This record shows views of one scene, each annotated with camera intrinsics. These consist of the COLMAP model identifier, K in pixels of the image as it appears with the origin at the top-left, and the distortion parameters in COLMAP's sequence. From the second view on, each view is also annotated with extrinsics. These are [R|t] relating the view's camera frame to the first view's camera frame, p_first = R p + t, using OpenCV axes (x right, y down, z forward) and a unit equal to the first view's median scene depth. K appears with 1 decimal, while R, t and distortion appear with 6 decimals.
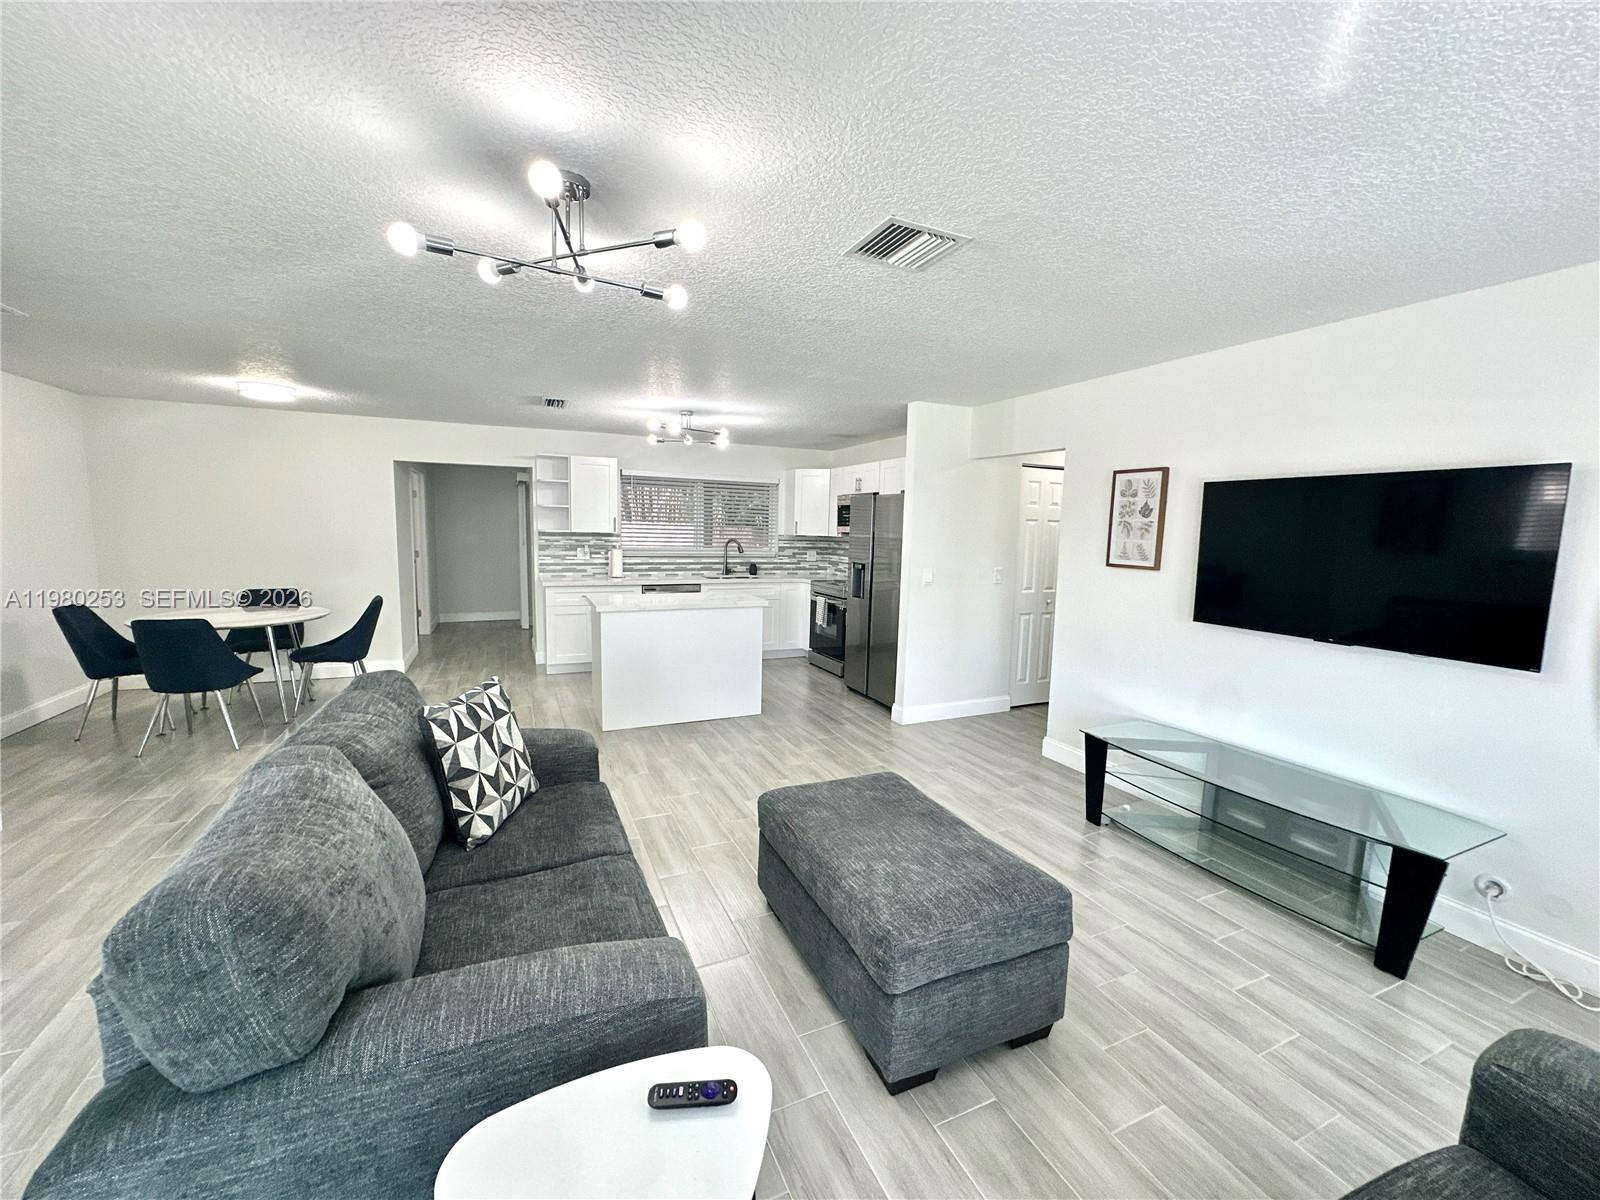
lens RADIAL K [[639.8, 0, 799.3], [0, 639.8, 601.3], [0, 0, 1]] dist [-0.006402, 0.001153]
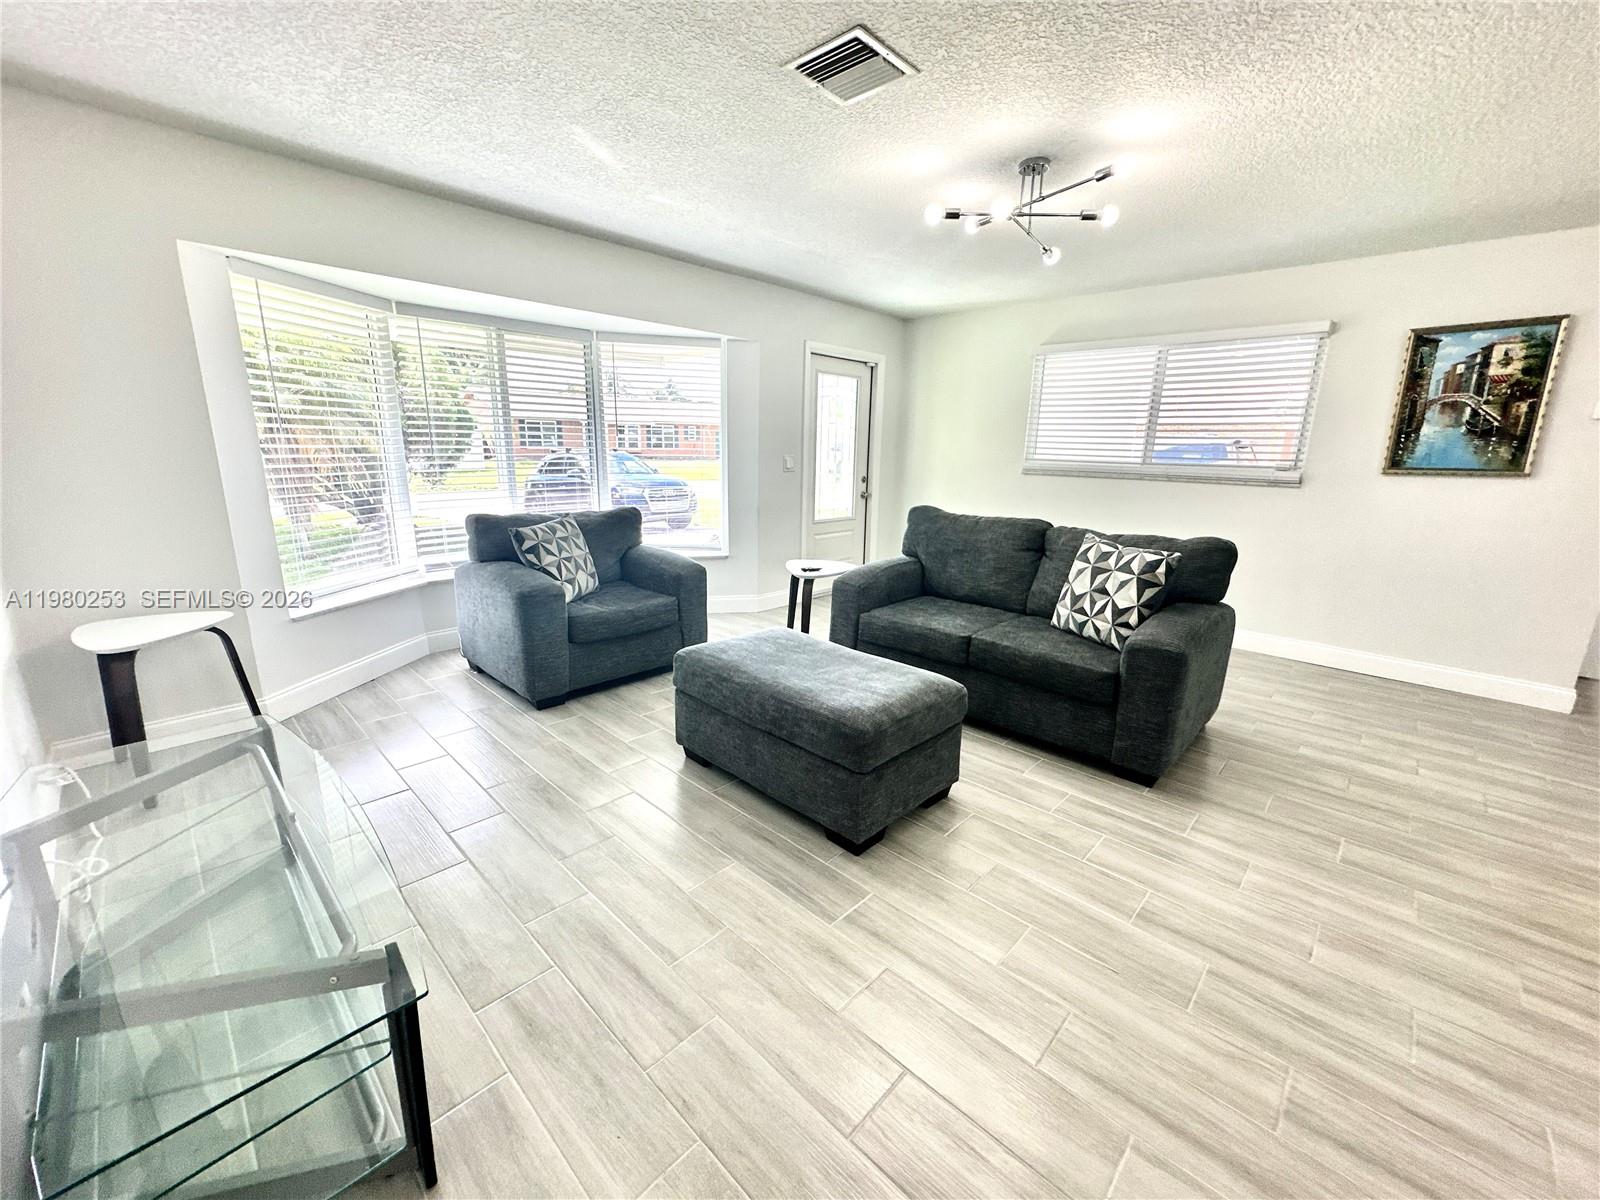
lens RADIAL K [[639.8, 0, 799.3], [0, 639.8, 601.3], [0, 0, 1]] dist [-0.006402, 0.001153]
pose [[-0.926735, 0.049267, -0.372472, 0.213915], [-0.084368, 0.938761, 0.334082, -0.046031], [0.366121, 0.341030, -0.865826, 0.705015]]
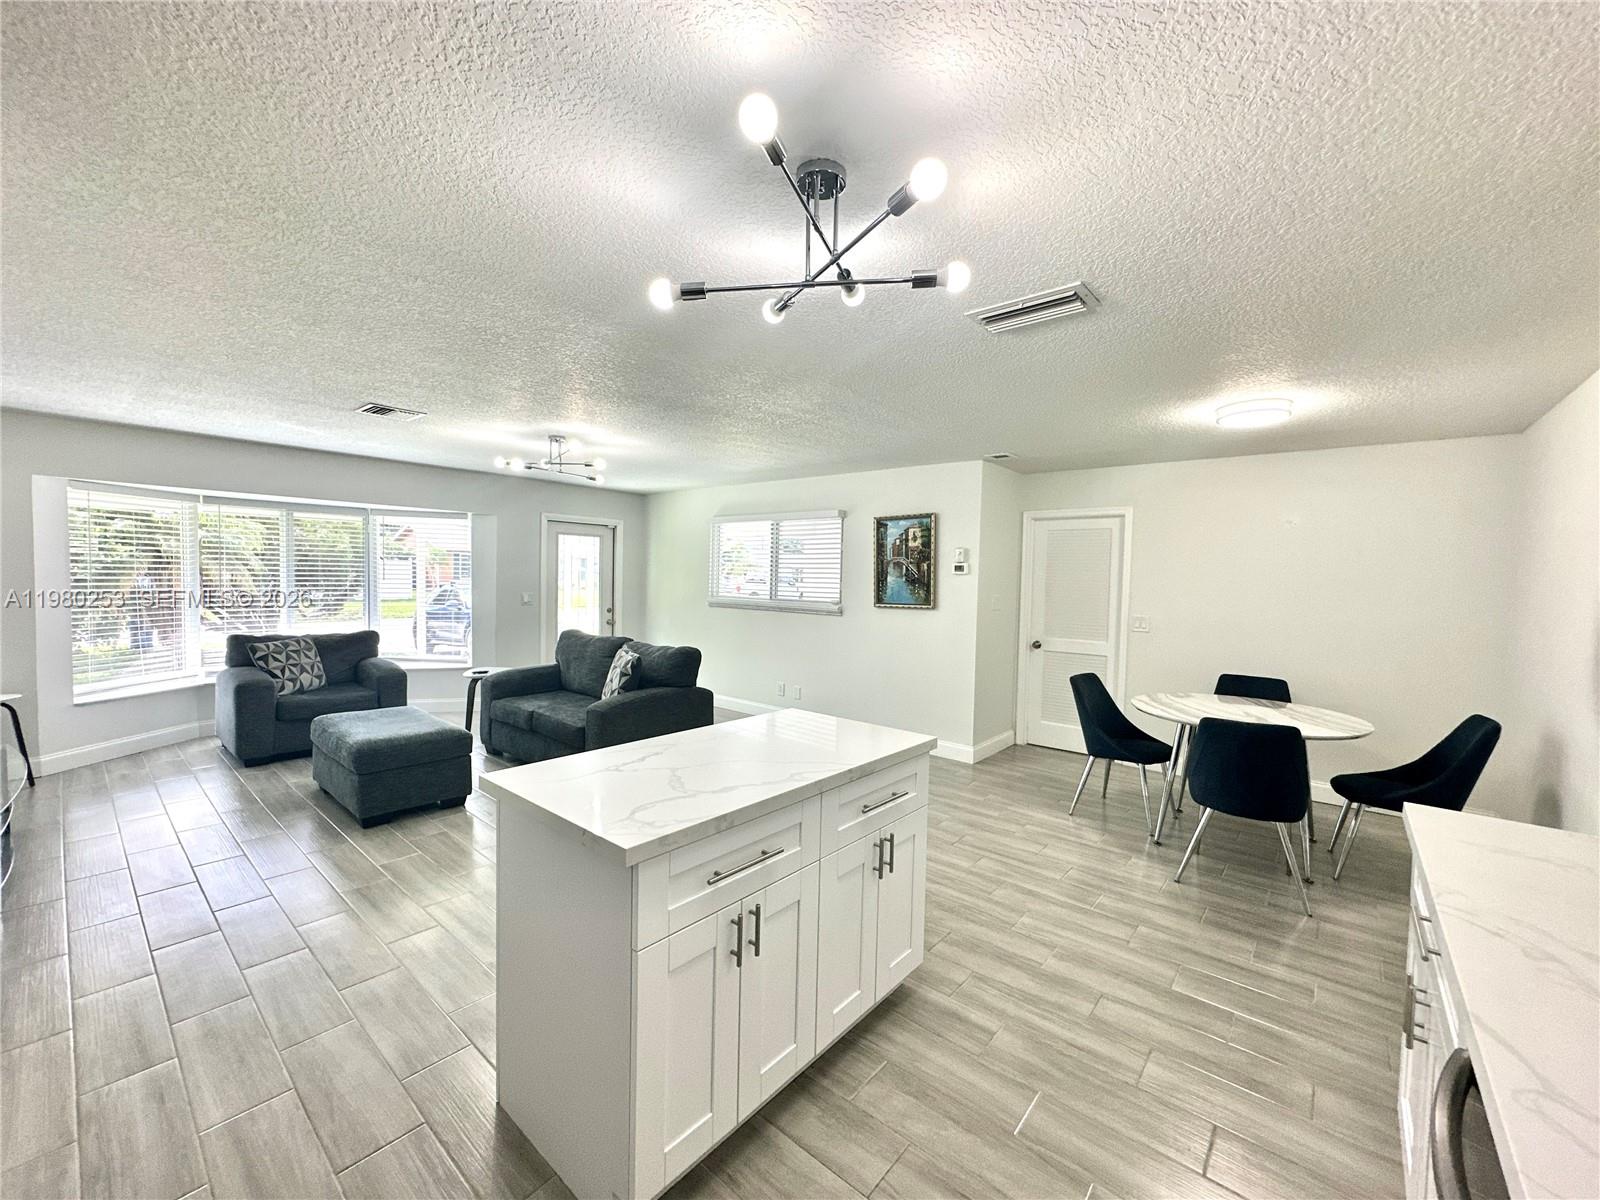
lens RADIAL K [[639.8, 0, 799.3], [0, 639.8, 601.3], [0, 0, 1]] dist [-0.006402, 0.001153]
pose [[-0.902428, -0.025448, -0.430088, -0.044186], [-0.092880, 0.986273, 0.136527, -0.130379], [0.420709, 0.163152, -0.892404, 1.130315]]
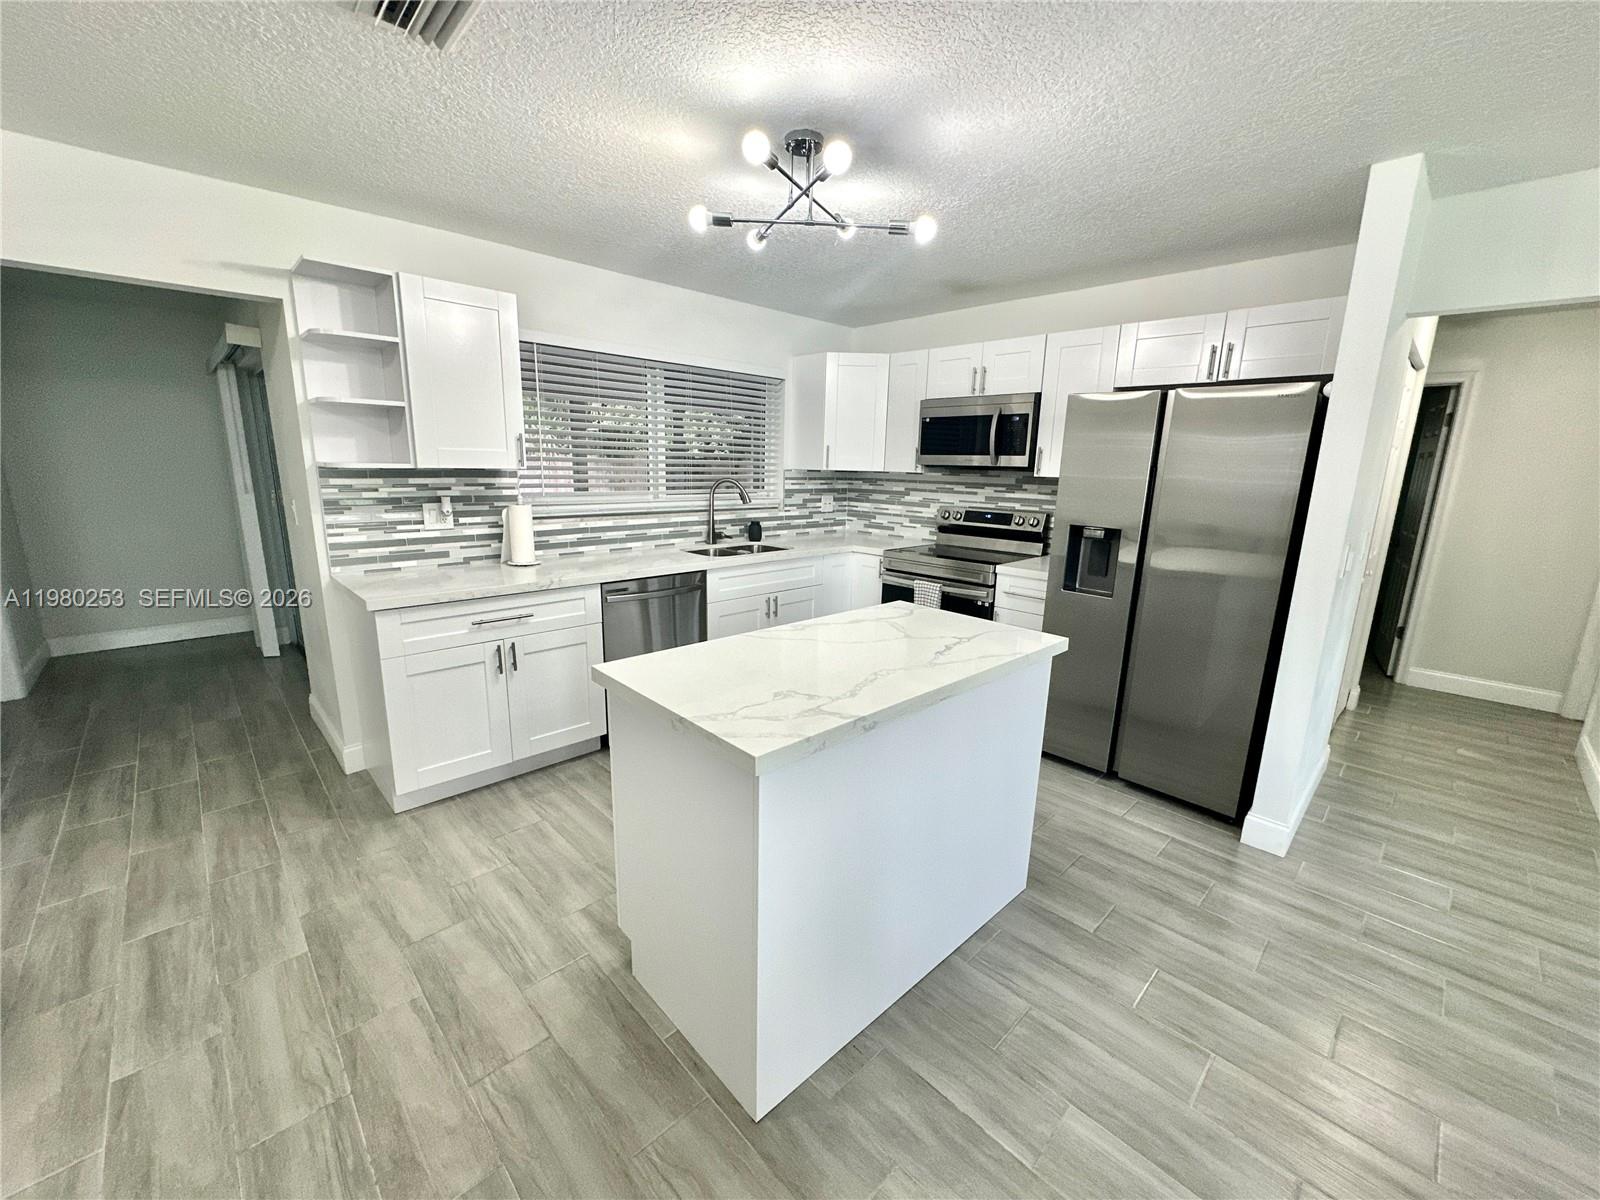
lens RADIAL K [[639.8, 0, 799.3], [0, 639.8, 601.3], [0, 0, 1]] dist [-0.006402, 0.001153]
pose [[0.941763, -0.073844, 0.328068, -0.283924], [0.038269, 0.992788, 0.113608, -0.063844], [-0.334091, -0.094437, 0.937798, 0.554680]]
